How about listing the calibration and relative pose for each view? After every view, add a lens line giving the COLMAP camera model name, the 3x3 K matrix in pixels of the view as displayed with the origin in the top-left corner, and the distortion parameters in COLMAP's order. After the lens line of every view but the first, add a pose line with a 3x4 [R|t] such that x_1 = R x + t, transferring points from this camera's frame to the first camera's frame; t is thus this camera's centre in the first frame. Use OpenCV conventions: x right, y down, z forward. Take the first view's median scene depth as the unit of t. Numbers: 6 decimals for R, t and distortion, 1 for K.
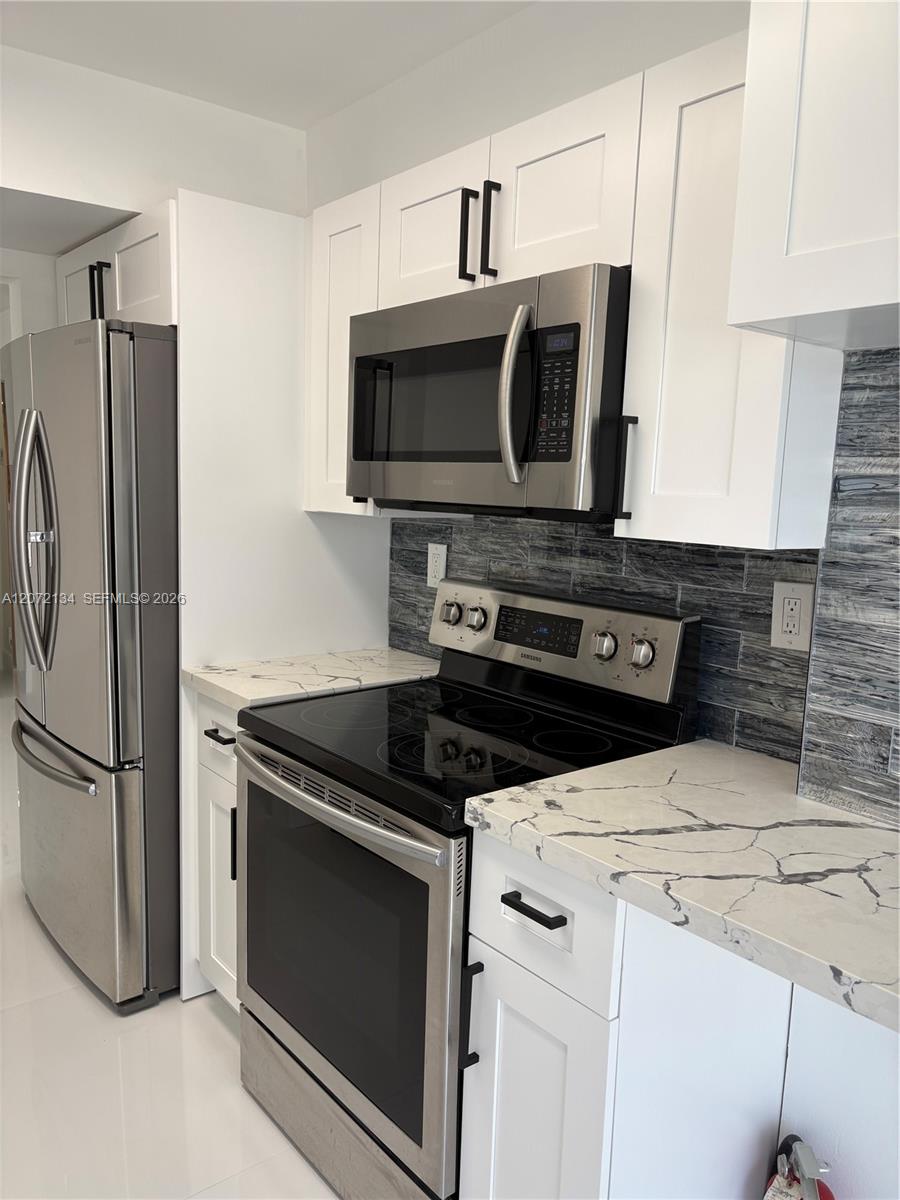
lens RADIAL K [[916.7, 0, 452.5], [0, 916.7, 603.2], [0, 0, 1]] dist [-0.004854, -0.002715]
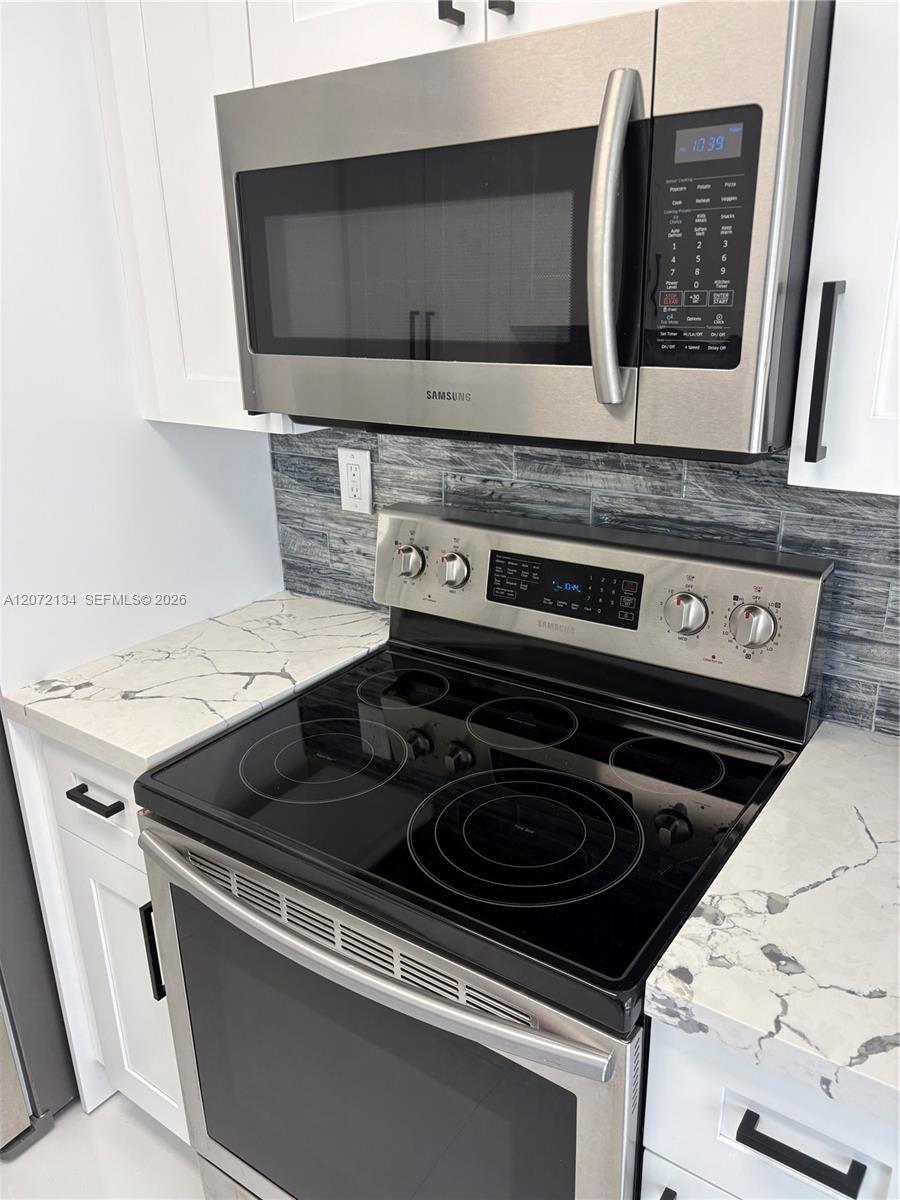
lens RADIAL K [[916.7, 0, 445.9], [0, 916.7, 601.0], [0, 0, 1]] dist [-0.004854, -0.002715]
pose [[0.962751, -0.144402, 0.228600, -0.148462], [0.093715, 0.971250, 0.218838, -0.118043], [-0.253628, -0.189263, 0.948605, 0.361323]]
